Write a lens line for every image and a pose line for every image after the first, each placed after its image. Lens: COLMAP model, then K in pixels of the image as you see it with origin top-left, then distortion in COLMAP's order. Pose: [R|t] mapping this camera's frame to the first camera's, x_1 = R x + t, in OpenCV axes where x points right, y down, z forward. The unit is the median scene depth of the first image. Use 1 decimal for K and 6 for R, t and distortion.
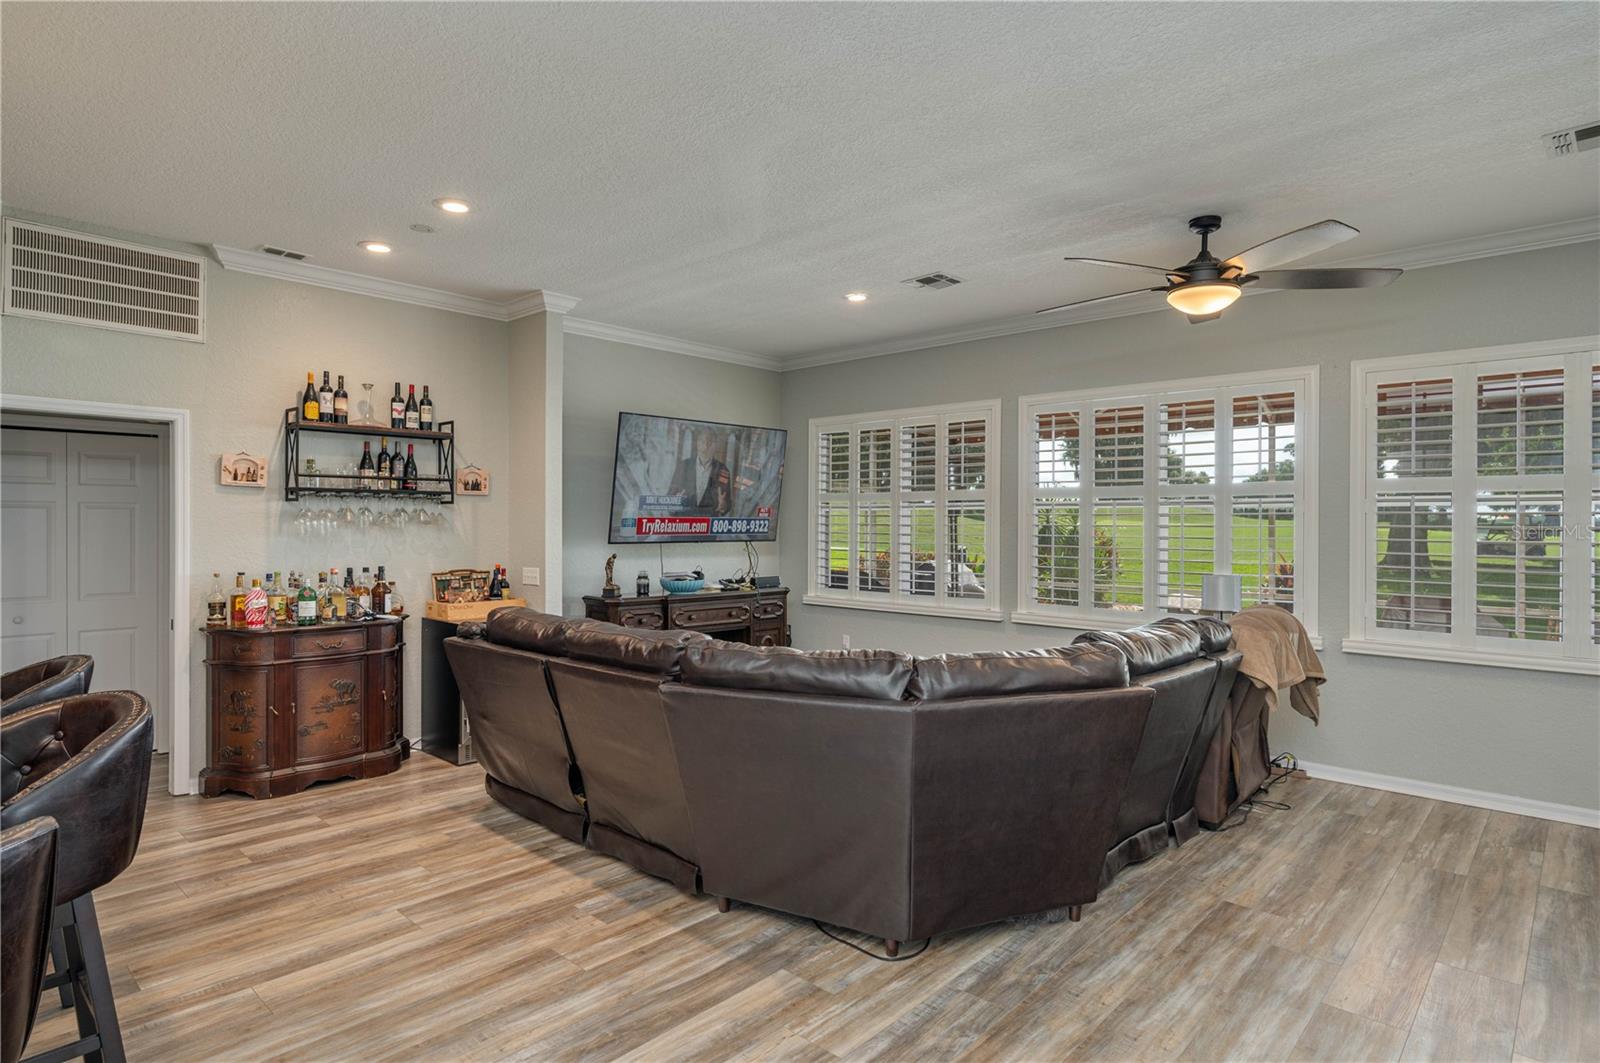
lens RADIAL K [[865.9, 0, 798.4], [0, 865.9, 535.5], [0, 0, 1]] dist [-0.000916, 0.001928]
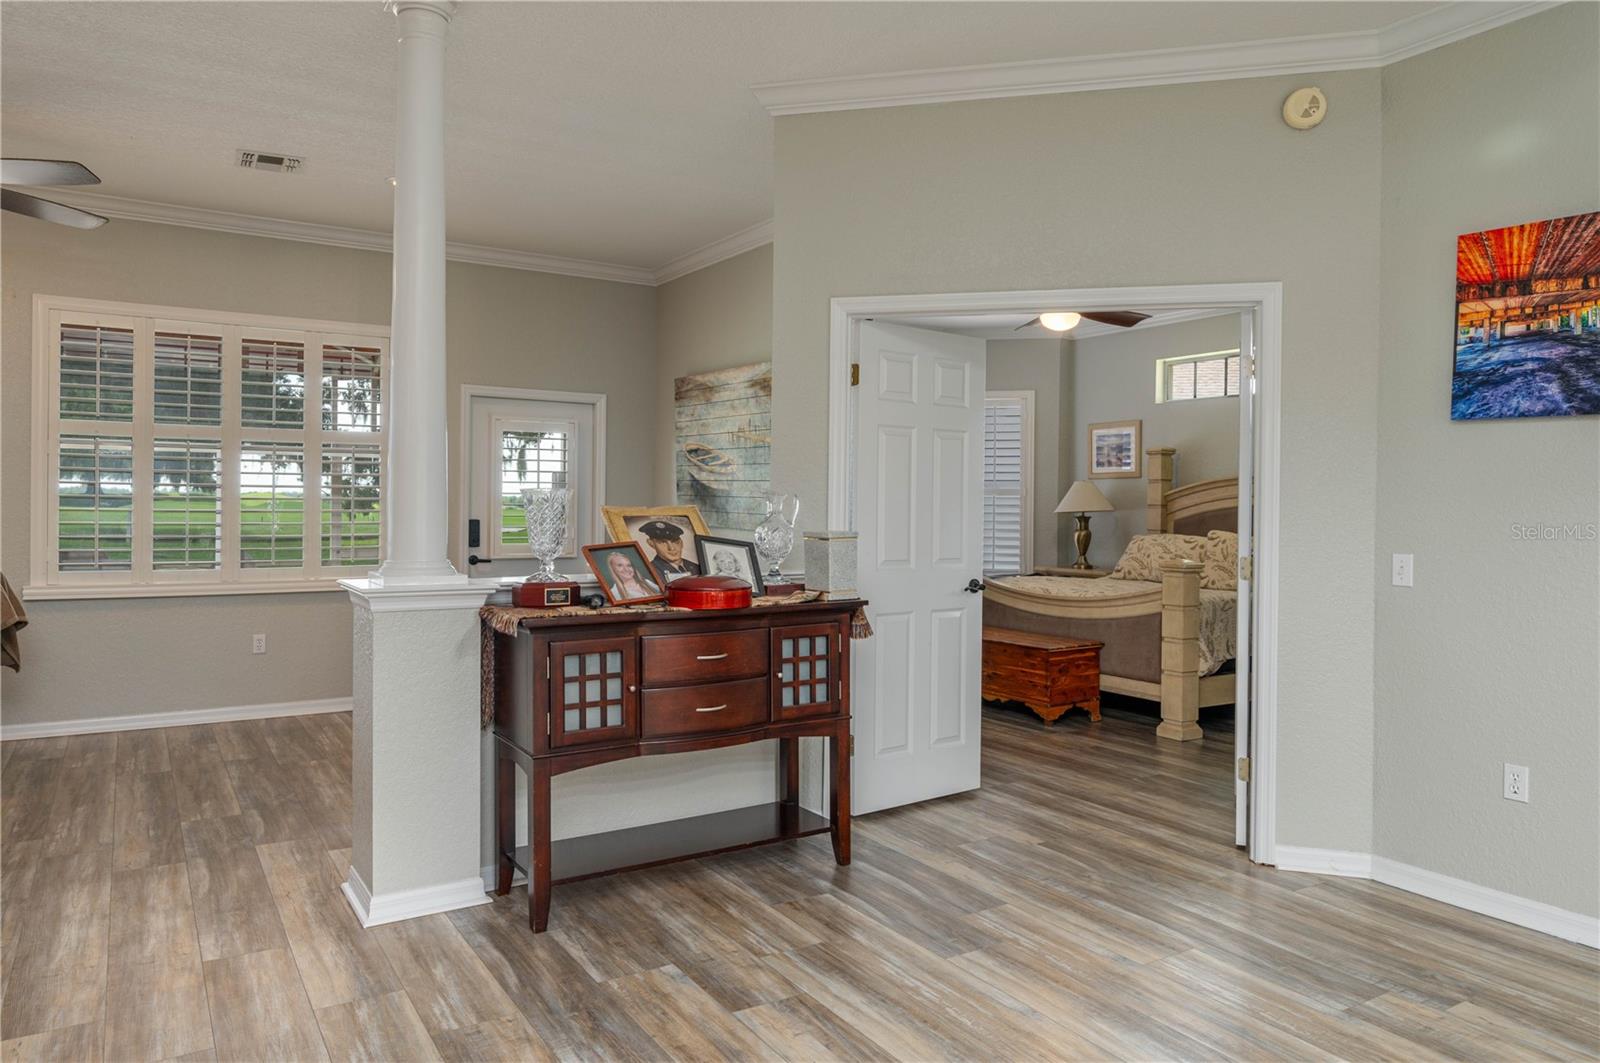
lens RADIAL K [[1035.1, 0, 757.8], [0, 1035.1, 509.2], [0, 0, 1]] dist [-0.036668, 0.004503]
pose [[0.289818, -0.002346, 0.957079, -0.215302], [-0.001243, 0.999995, 0.002827, 0.033630], [-0.957081, -0.002009, 0.289813, -0.093966]]
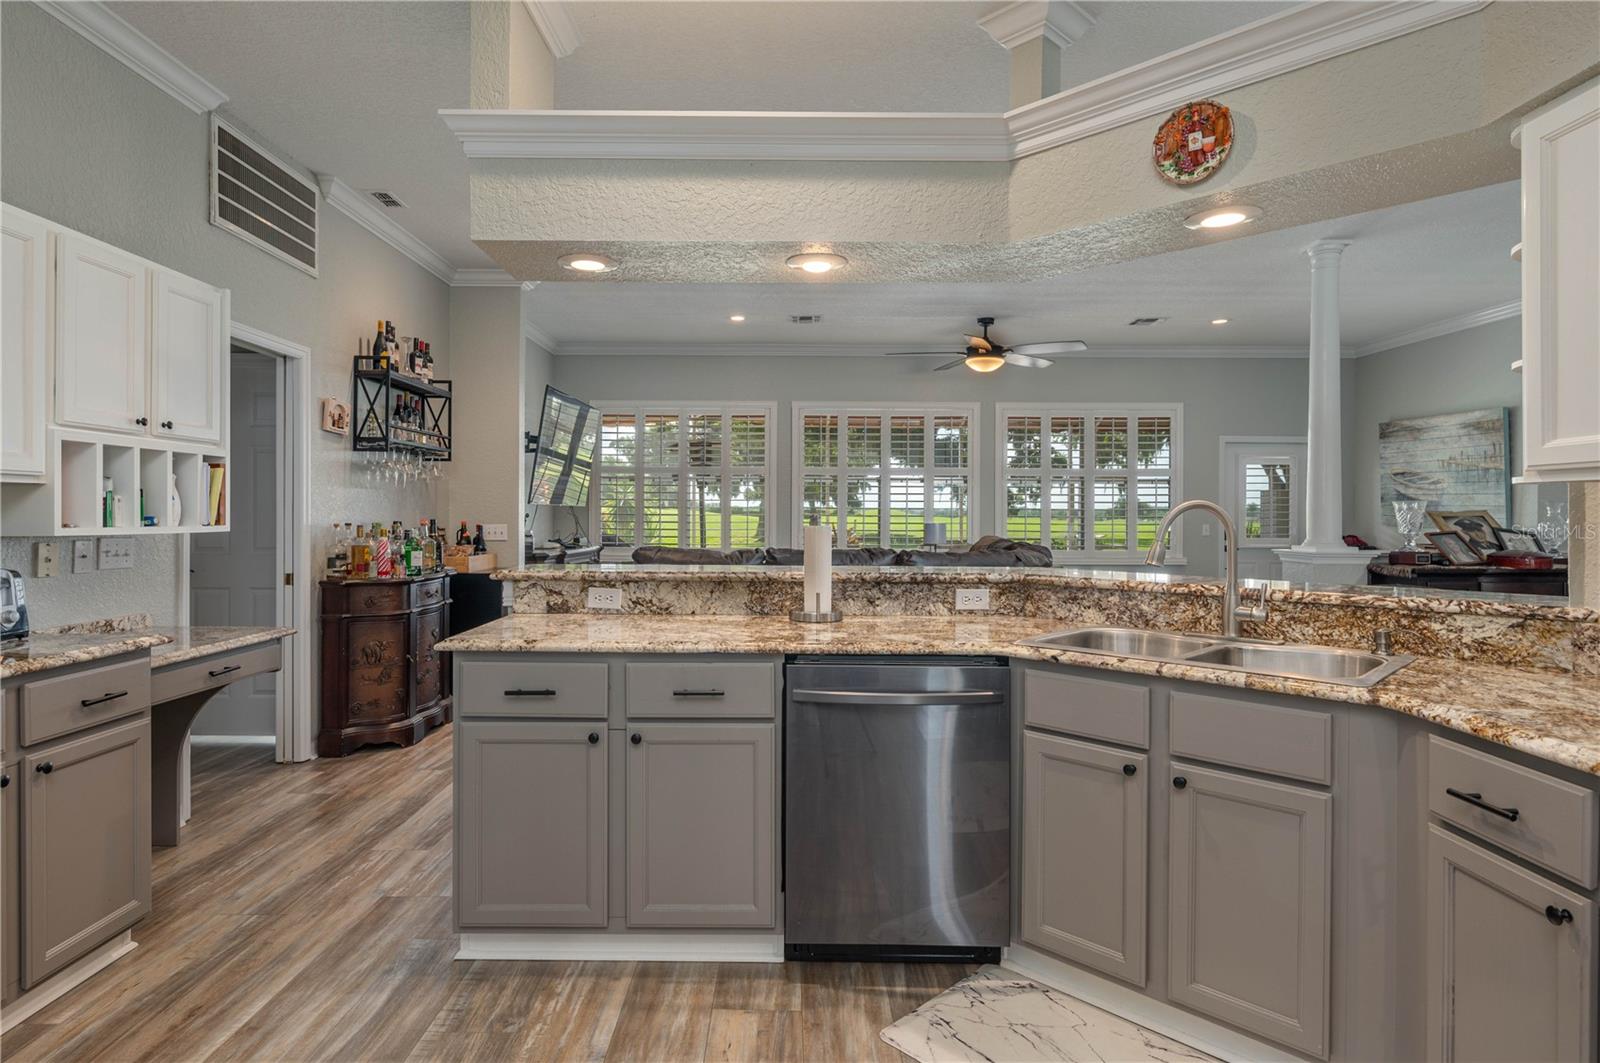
lens RADIAL K [[865.9, 0, 776.4], [0, 865.9, 509.9], [0, 0, 1]] dist [-0.000916, 0.001928]
pose [[0.738610, 0.003101, 0.674126, -0.918174], [0.005382, 0.999930, -0.010496, 0.039609], [-0.674111, 0.011380, 0.738542, -0.023978]]
